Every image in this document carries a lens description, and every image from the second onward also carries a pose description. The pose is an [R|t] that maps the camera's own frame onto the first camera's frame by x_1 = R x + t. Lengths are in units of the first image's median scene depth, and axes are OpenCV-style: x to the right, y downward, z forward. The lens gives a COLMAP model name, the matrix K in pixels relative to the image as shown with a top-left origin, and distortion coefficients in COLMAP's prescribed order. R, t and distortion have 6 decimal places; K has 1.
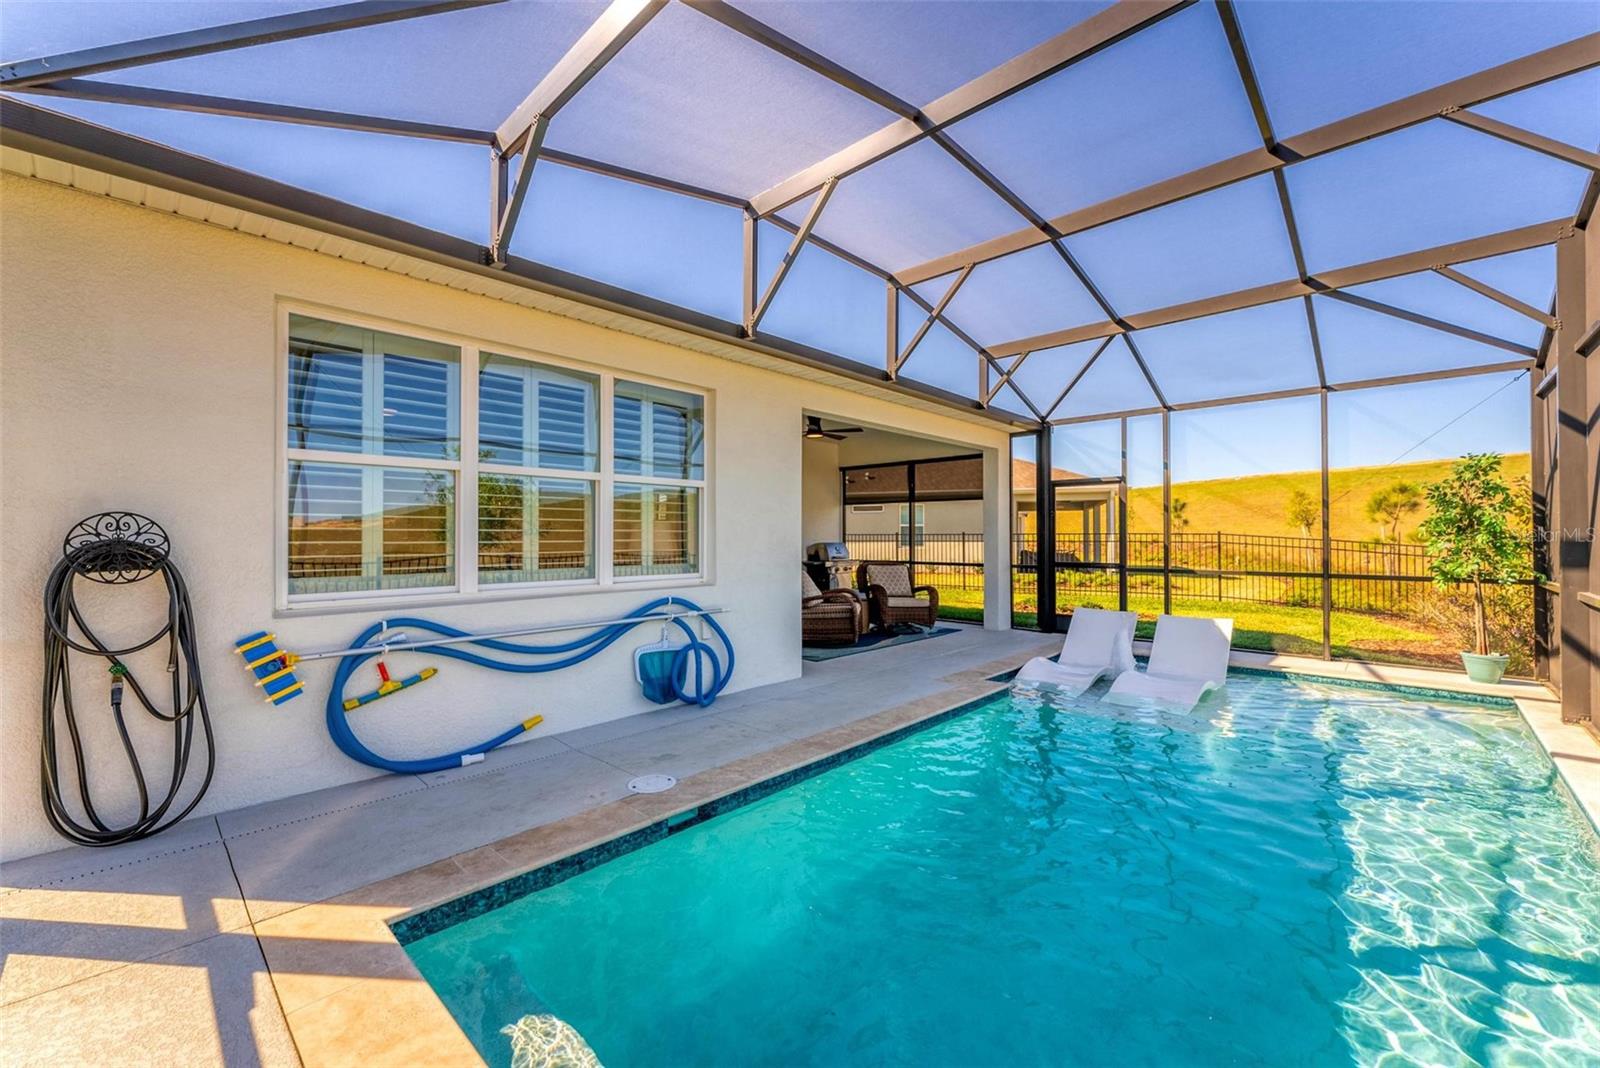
lens RADIAL K [[650.1, 0, 799.9], [0, 650.1, 533.7], [0, 0, 1]] dist [-0.006498, 0.000916]
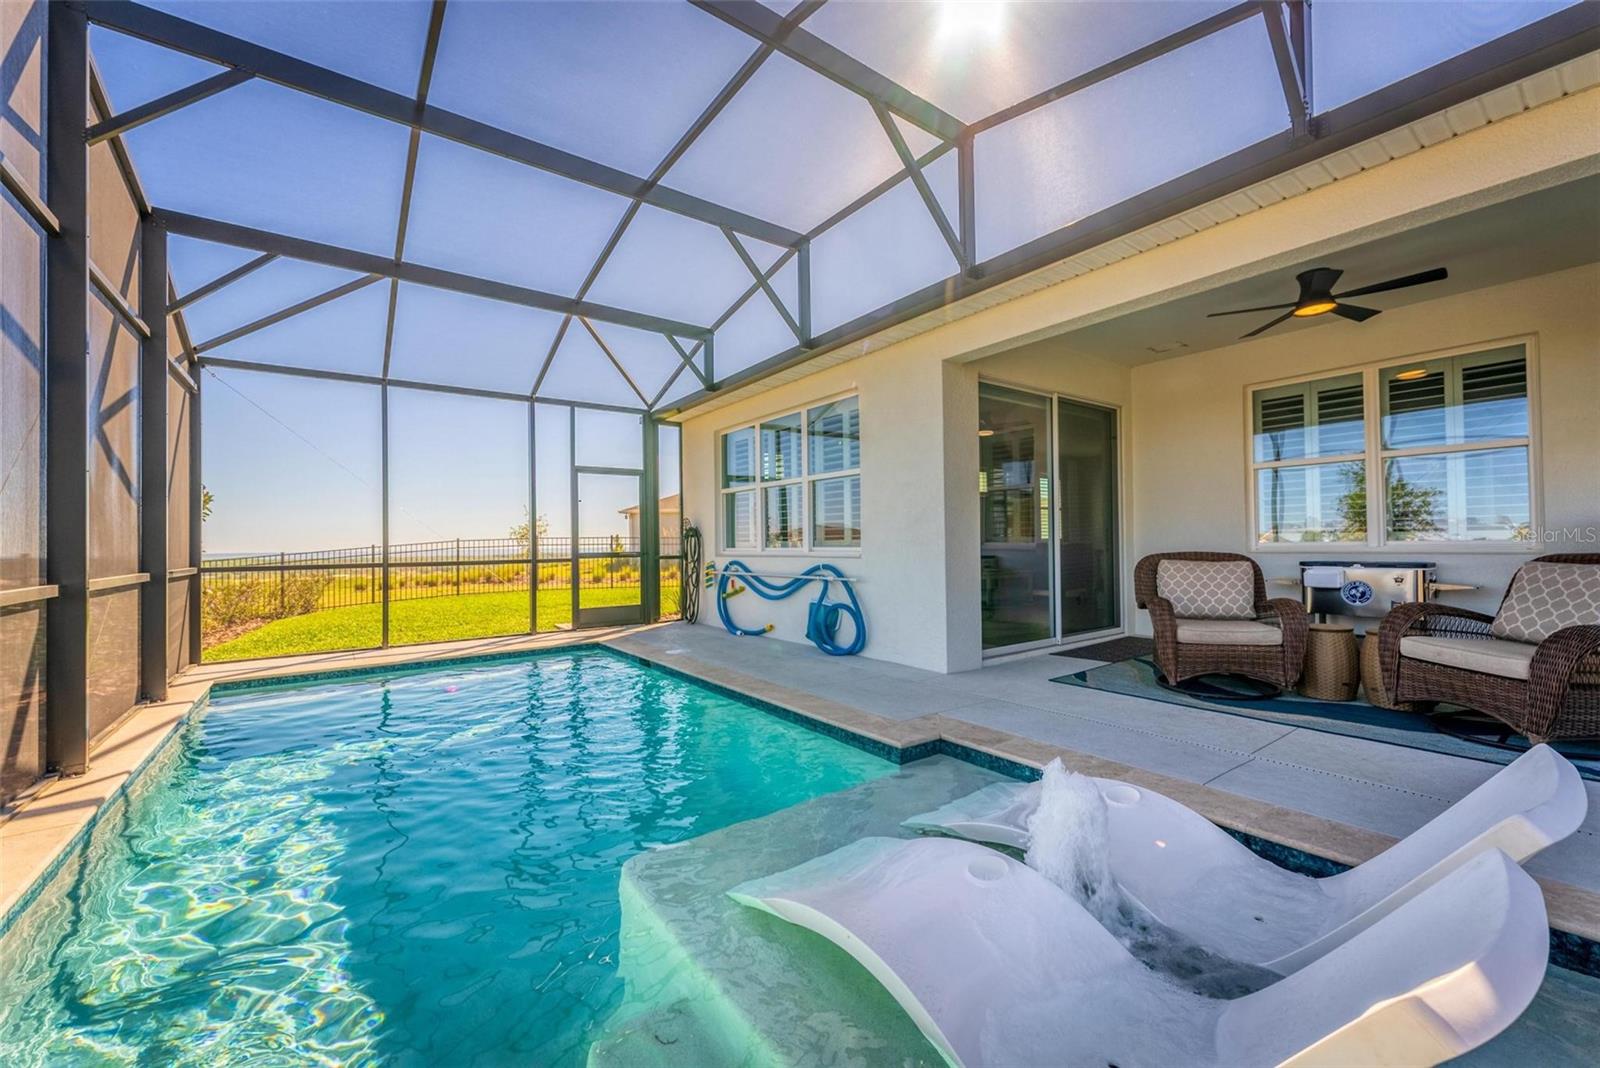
lens RADIAL K [[650.1, 0, 803.1], [0, 650.1, 535.8], [0, 0, 1]] dist [-0.006498, 0.000916]
pose [[-0.184507, -0.011464, -0.982764, 0.636219], [0.017200, 0.999741, -0.014891, 0.034443], [0.982681, -0.019651, -0.184262, 0.693175]]
